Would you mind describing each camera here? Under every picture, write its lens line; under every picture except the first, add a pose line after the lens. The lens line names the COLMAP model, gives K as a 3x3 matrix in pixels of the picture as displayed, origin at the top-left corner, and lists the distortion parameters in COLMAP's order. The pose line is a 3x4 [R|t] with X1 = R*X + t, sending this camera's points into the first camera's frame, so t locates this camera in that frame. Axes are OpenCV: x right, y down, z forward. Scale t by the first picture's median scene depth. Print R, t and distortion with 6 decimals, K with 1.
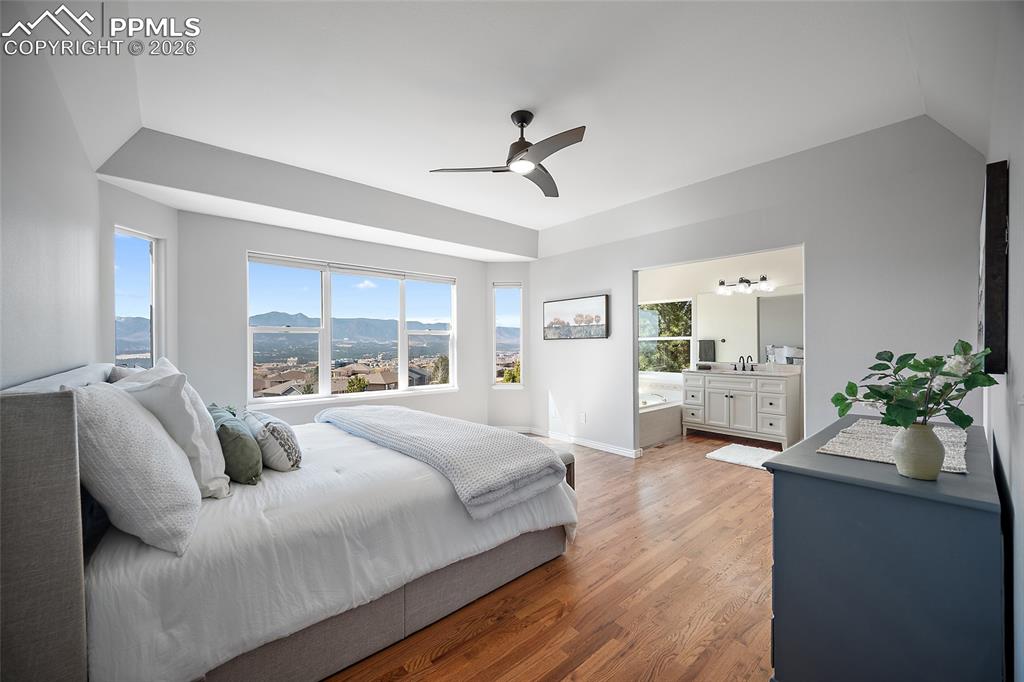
lens RADIAL K [[401.1, 0, 504.0], [0, 401.1, 345.4], [0, 0, 1]] dist [-0.001500, -0.000288]
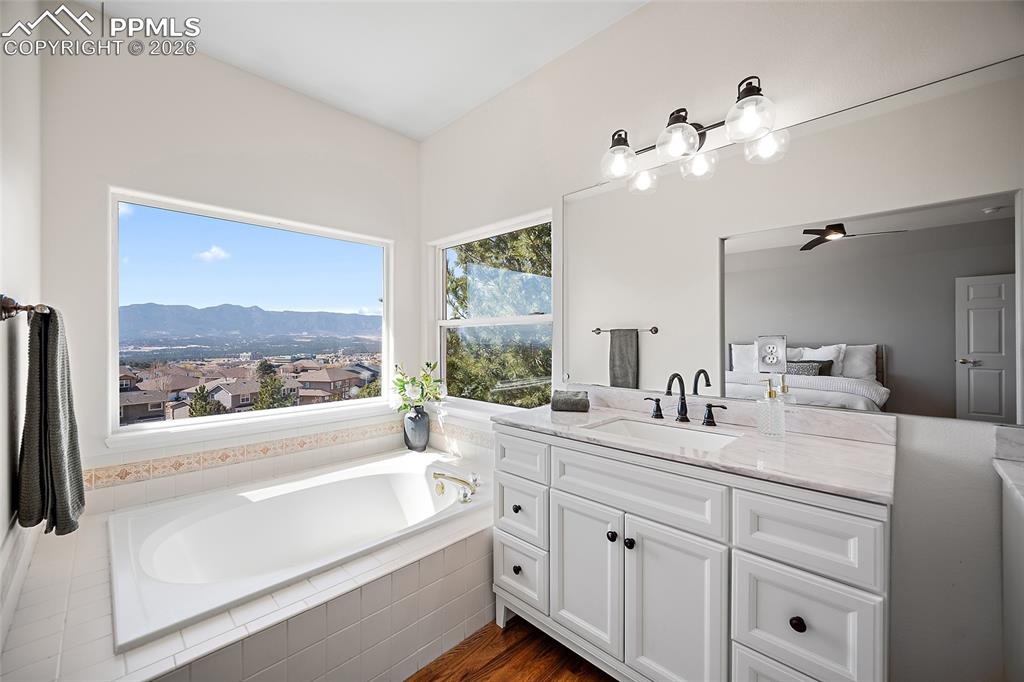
lens RADIAL K [[403.1, 0, 505.7], [0, 403.1, 340.7], [0, 0, 1]] dist [-0.000901, 0.000140]
pose [[0.996060, 0.004834, 0.088546, 0.436728], [-0.004792, 0.999988, -0.000682, 0.003610], [-0.088549, 0.000255, 0.996072, 0.707511]]
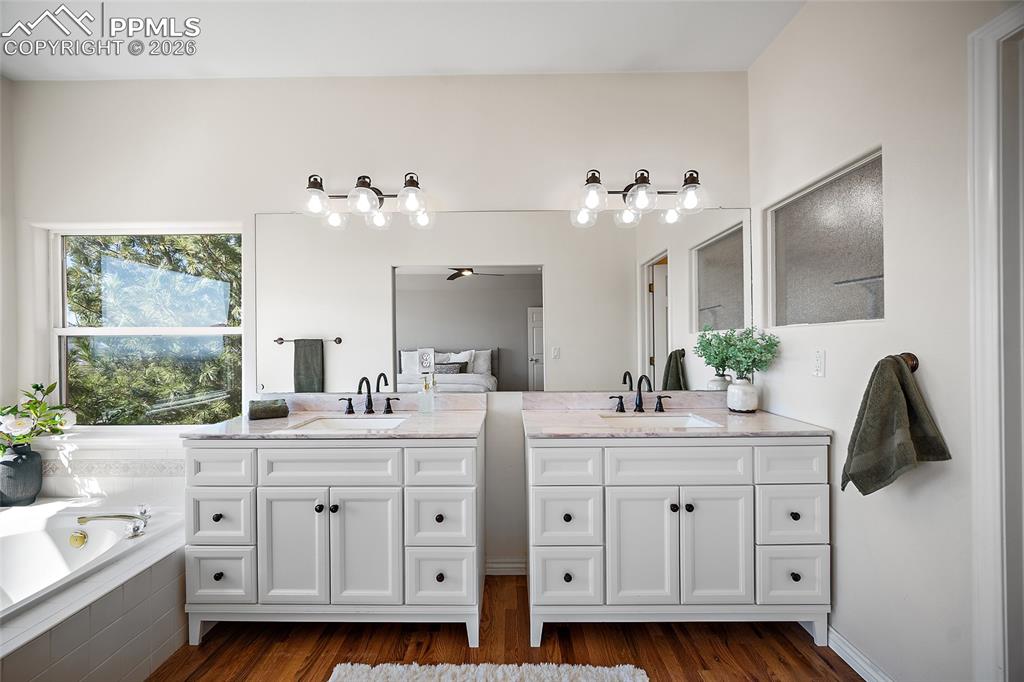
lens RADIAL K [[401.1, 0, 504.0], [0, 401.1, 345.4], [0, 0, 1]] dist [-0.001500, -0.000288]
pose [[0.658386, -0.001742, 0.752678, 0.385952], [0.007885, 0.999958, -0.004583, -0.000904], [-0.752639, 0.008952, 0.658373, 0.636032]]
